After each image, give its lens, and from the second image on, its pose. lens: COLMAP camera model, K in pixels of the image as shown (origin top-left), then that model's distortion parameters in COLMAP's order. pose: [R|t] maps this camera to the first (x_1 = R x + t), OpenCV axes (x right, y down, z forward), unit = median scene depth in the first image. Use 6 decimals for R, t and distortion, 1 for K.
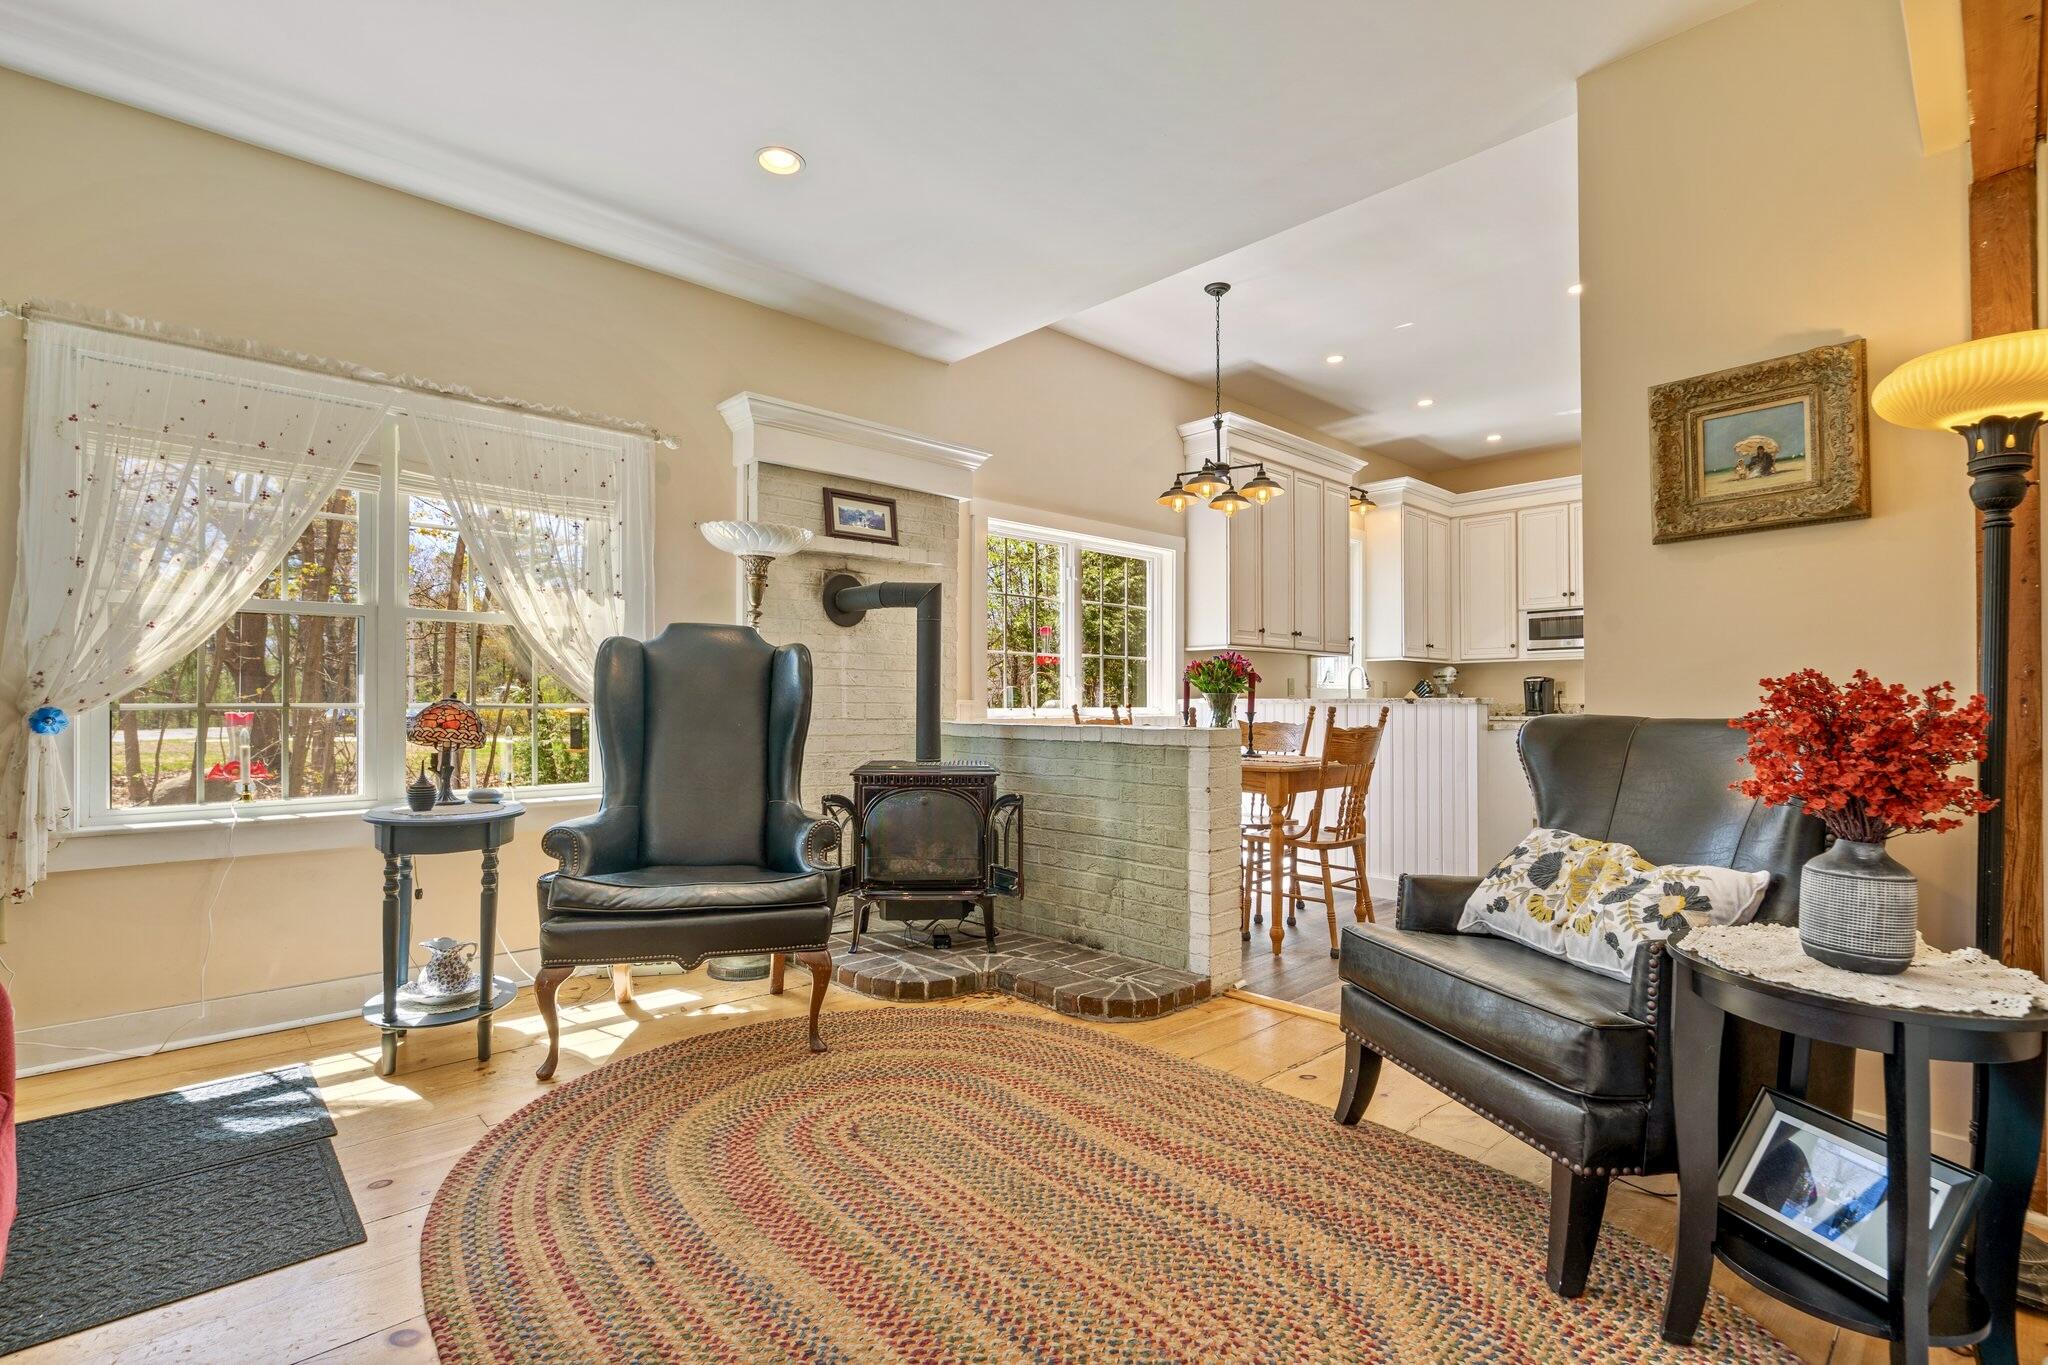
lens RADIAL K [[942.0, 0, 1034.2], [0, 942.0, 694.6], [0, 0, 1]] dist [0.001641, 0.000306]
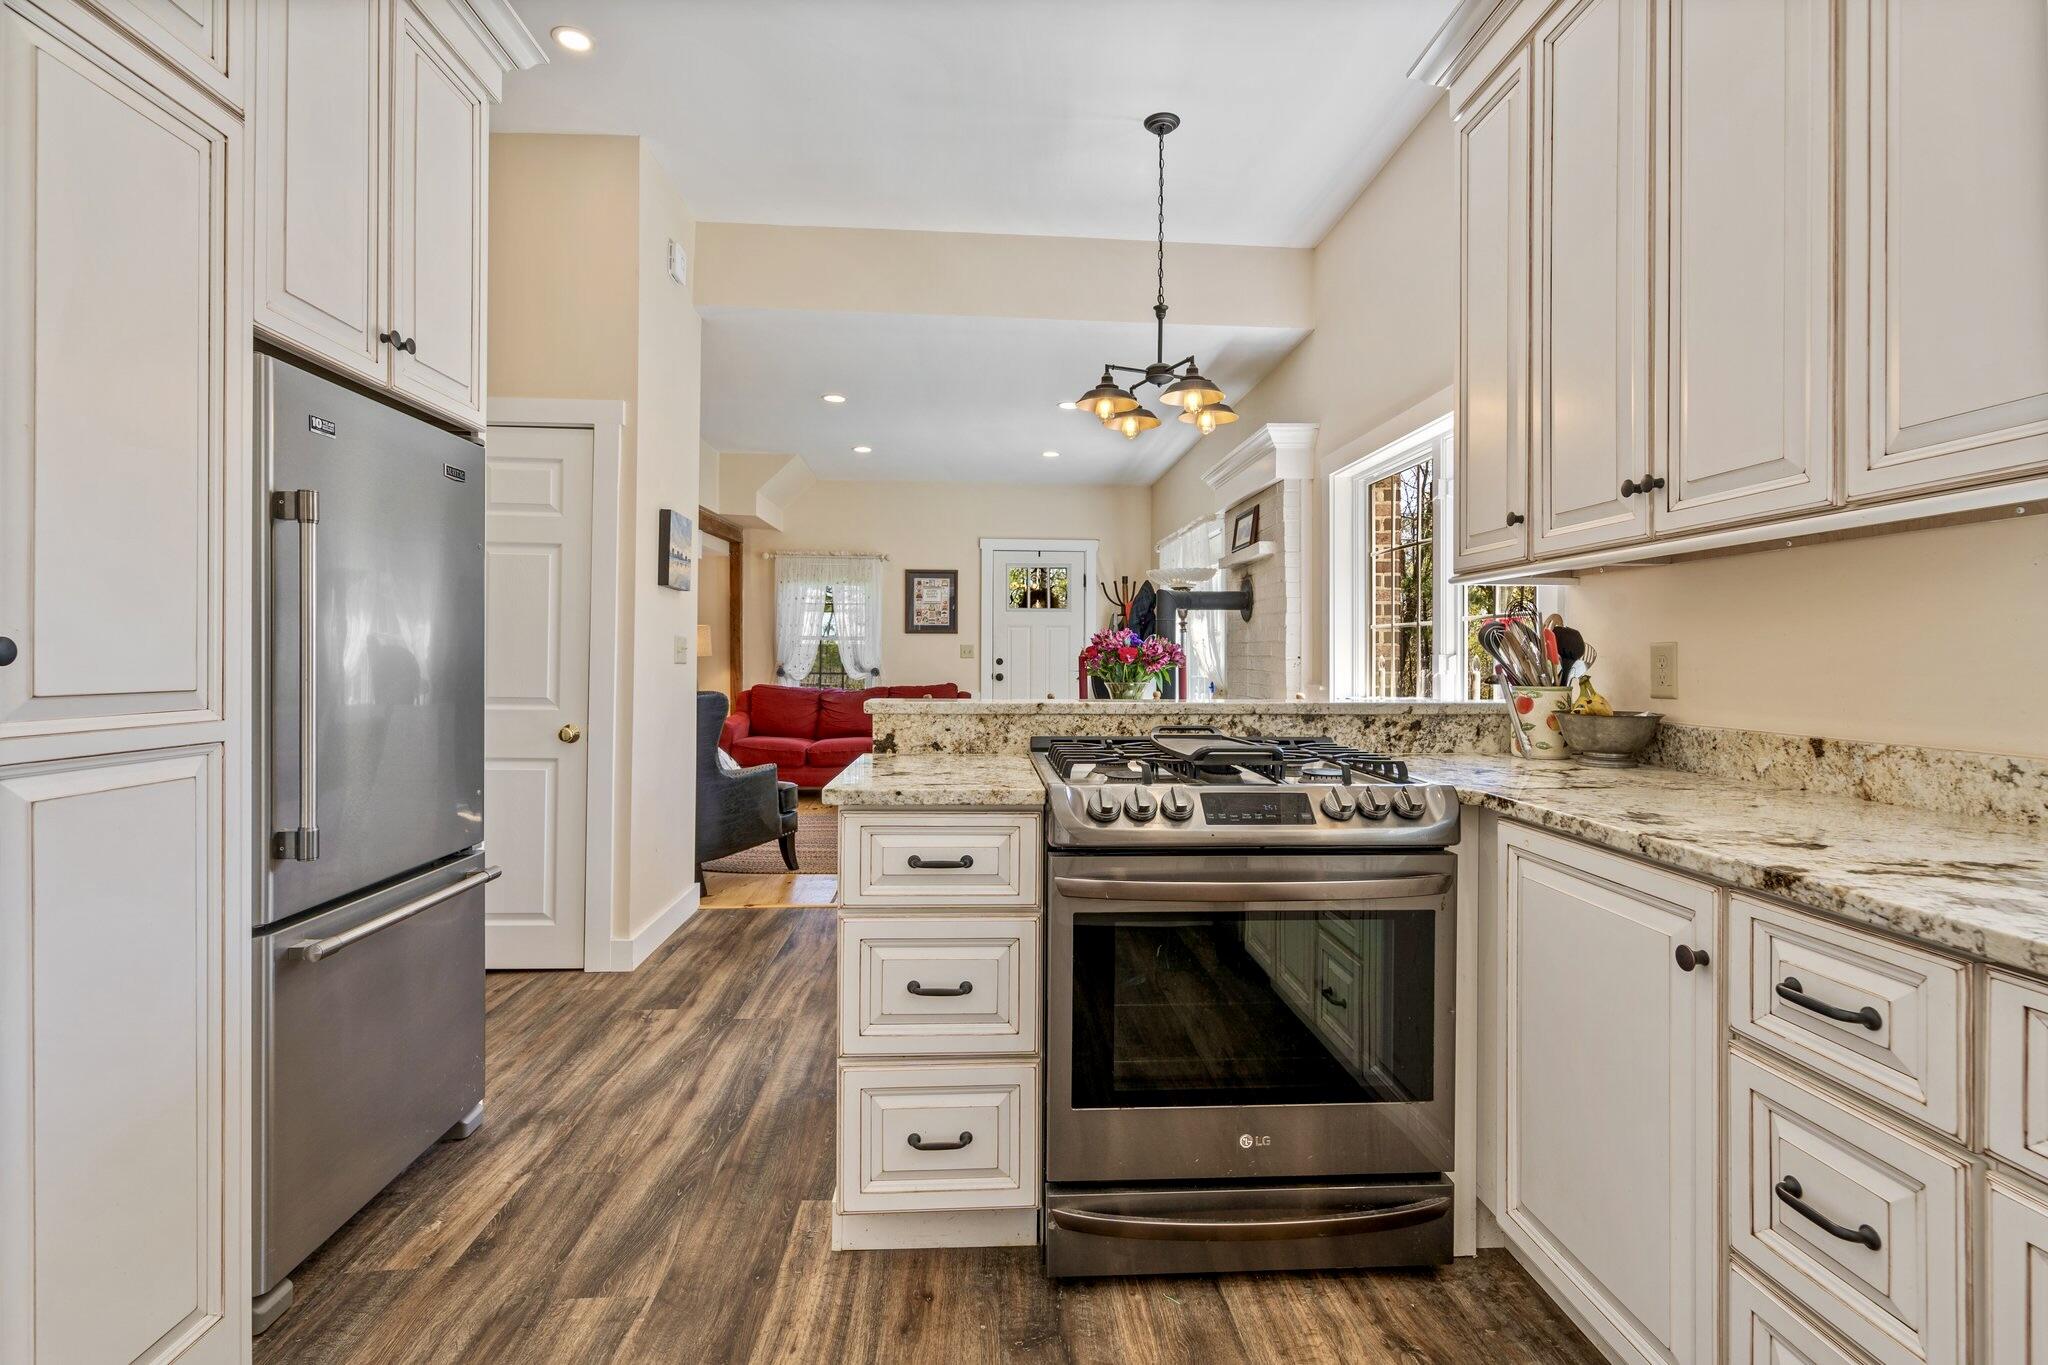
lens RADIAL K [[947.6, 0, 1032.1], [0, 947.6, 652.2], [0, 0, 1]] dist [-0.001929, 0.001114]
pose [[-0.643857, -0.006520, -0.765118, 1.297946], [0.003312, 0.999931, -0.011308, -0.026389], [0.765139, -0.009815, -0.643791, 2.214825]]
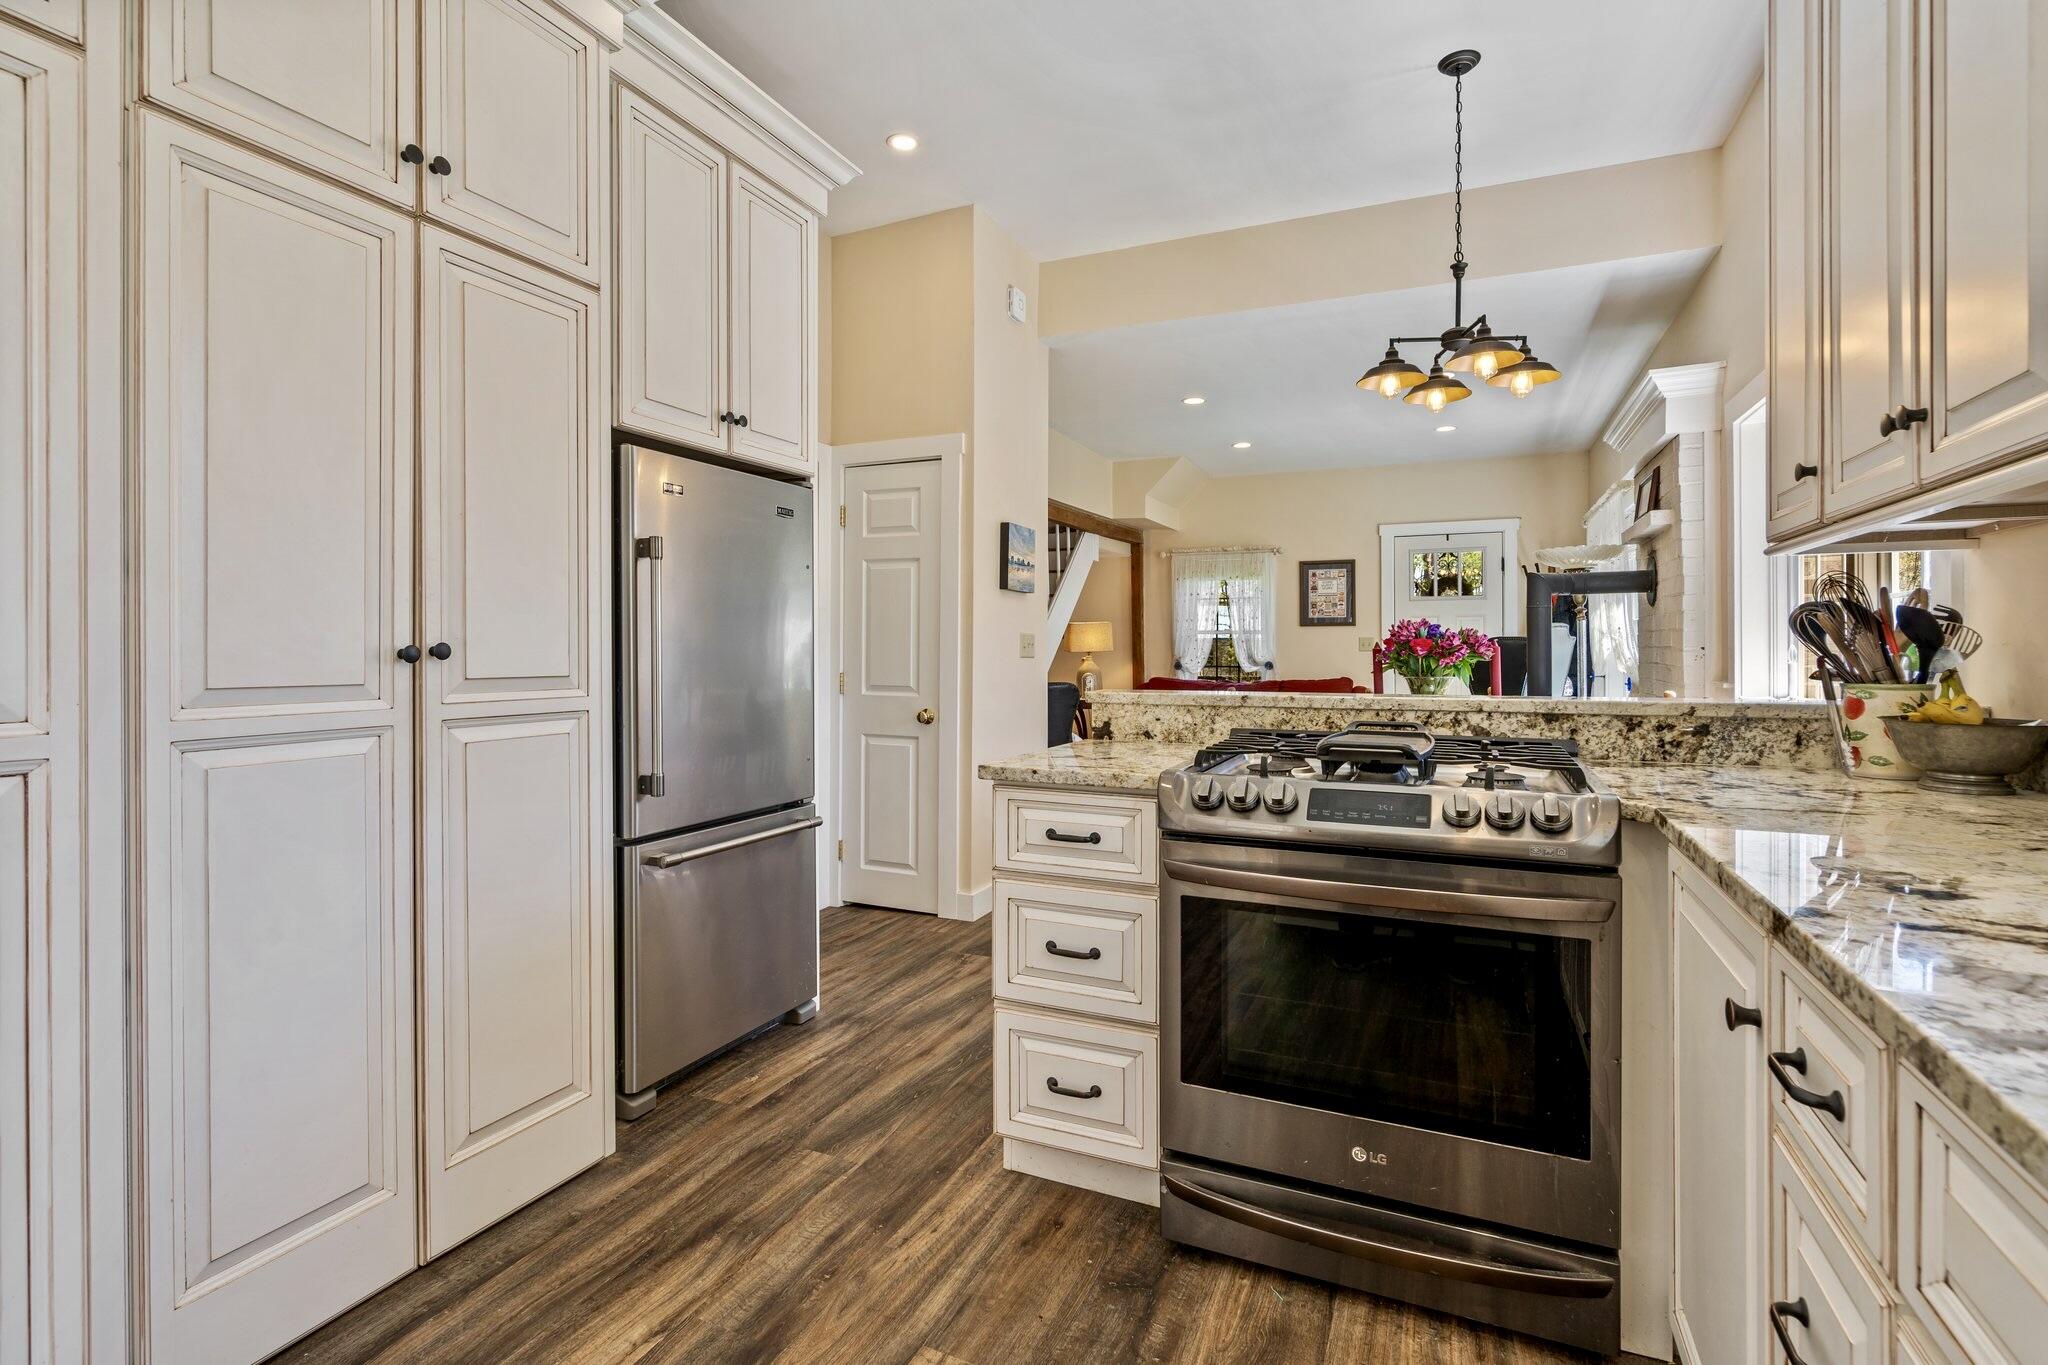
lens RADIAL K [[950.0, 0, 1034.7], [0, 950.0, 648.1], [0, 0, 1]] dist [-0.003571, 0.000418]
pose [[-0.925168, 0.001188, -0.379555, 1.152884], [0.006002, 0.999916, -0.011502, -0.024708], [0.379510, -0.012919, -0.925098, 2.387470]]
